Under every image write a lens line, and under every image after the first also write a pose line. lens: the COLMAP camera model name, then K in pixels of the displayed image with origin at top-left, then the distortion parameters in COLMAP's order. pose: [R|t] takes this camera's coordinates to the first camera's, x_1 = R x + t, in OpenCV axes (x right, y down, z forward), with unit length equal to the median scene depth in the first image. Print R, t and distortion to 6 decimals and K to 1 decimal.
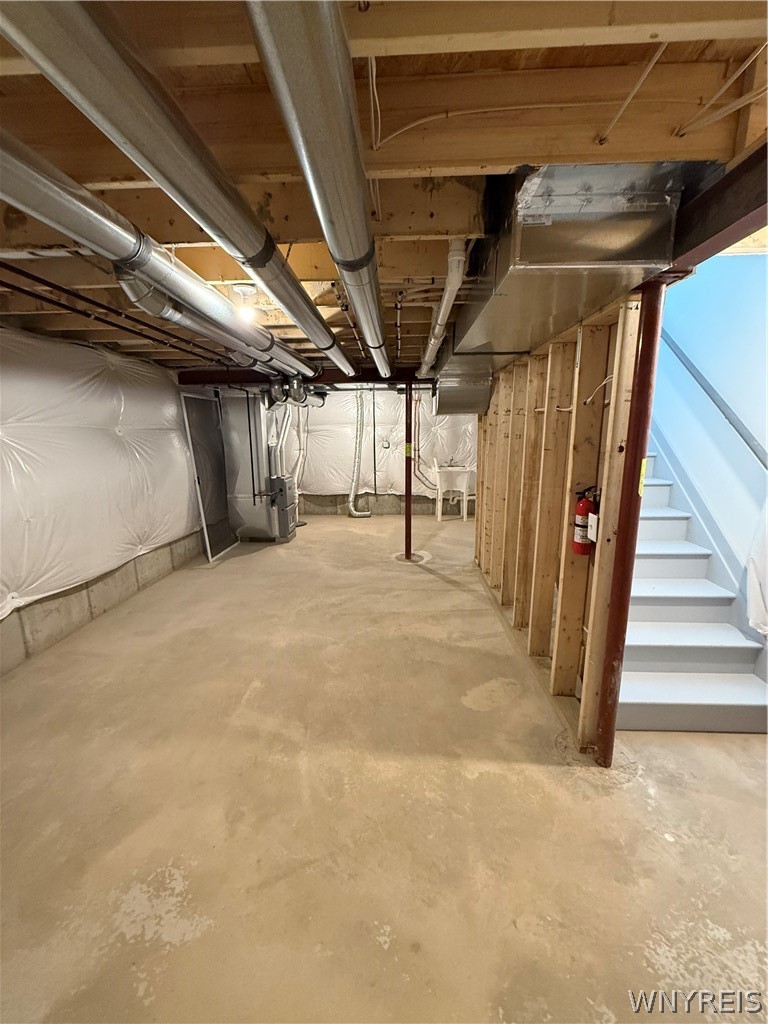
lens RADIAL K [[406.1, 0, 383.3], [0, 406.1, 509.8], [0, 0, 1]] dist [-0.000206, -0.000200]
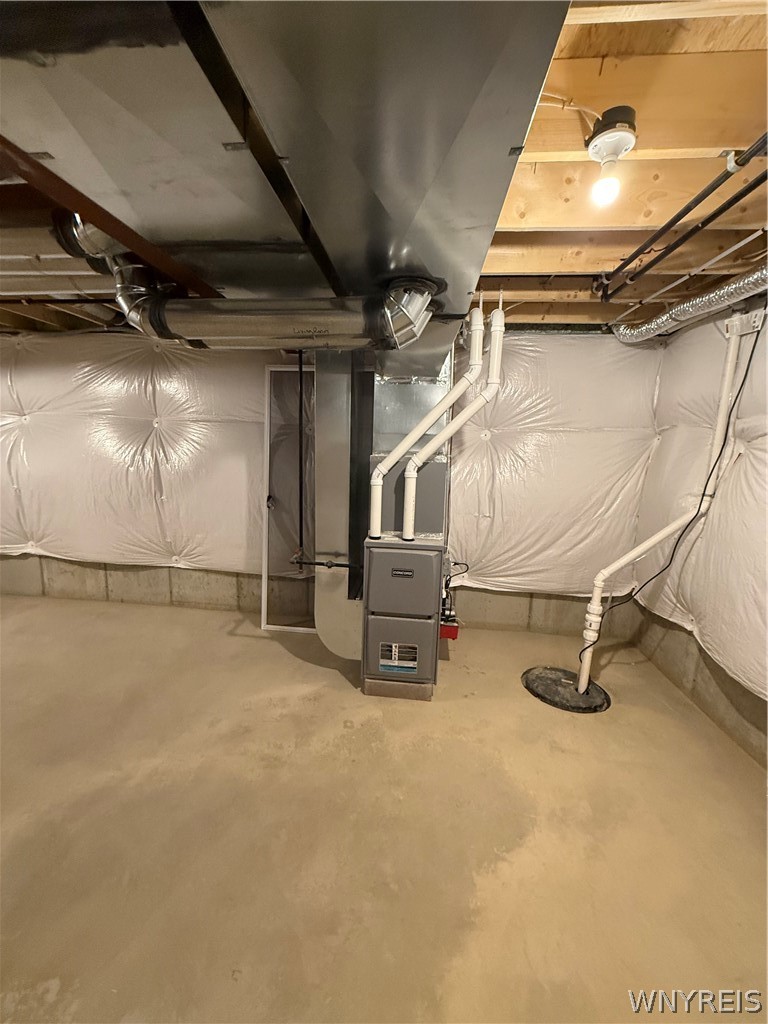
lens RADIAL K [[406.1, 0, 383.3], [0, 406.1, 509.8], [0, 0, 1]] dist [-0.000206, -0.000200]
pose [[-0.053350, 0.172589, -0.983548, 0.229782], [-0.218595, 0.959043, 0.180146, -0.291362], [0.974356, 0.224610, -0.013438, 1.611737]]
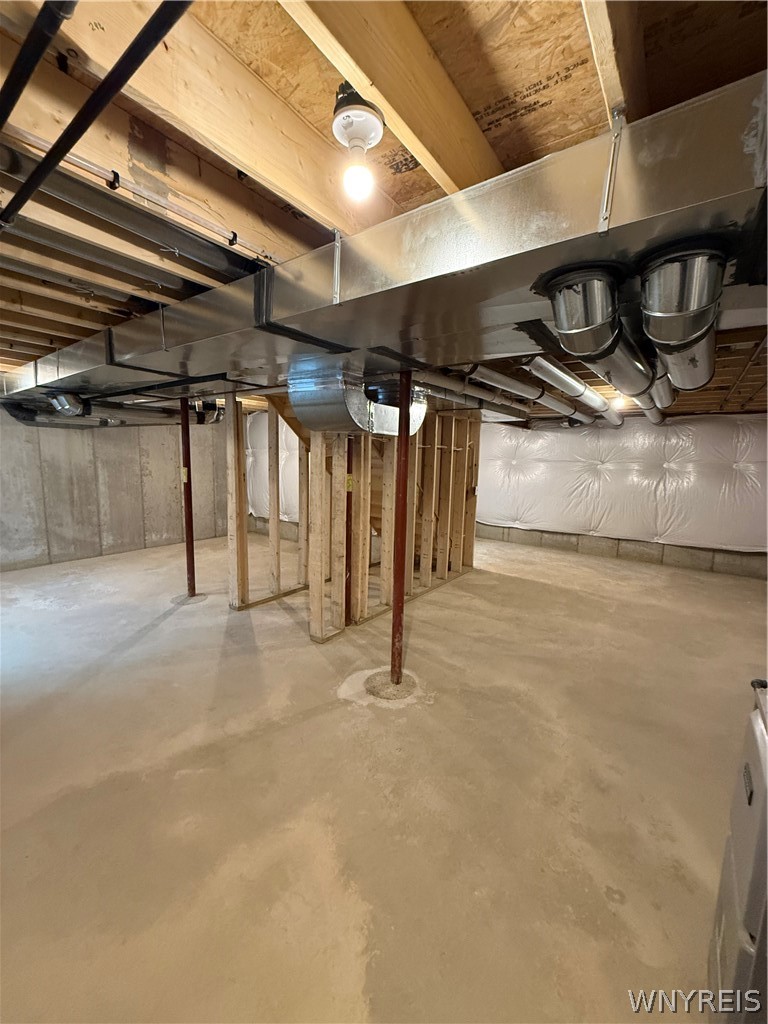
lens RADIAL K [[406.1, 0, 383.3], [0, 406.1, 509.8], [0, 0, 1]] dist [-0.000206, -0.000200]
pose [[-0.829834, -0.088665, 0.550921, -0.305213], [0.085234, 0.955570, 0.282173, -0.381576], [-0.551462, 0.281114, -0.785408, 1.973534]]
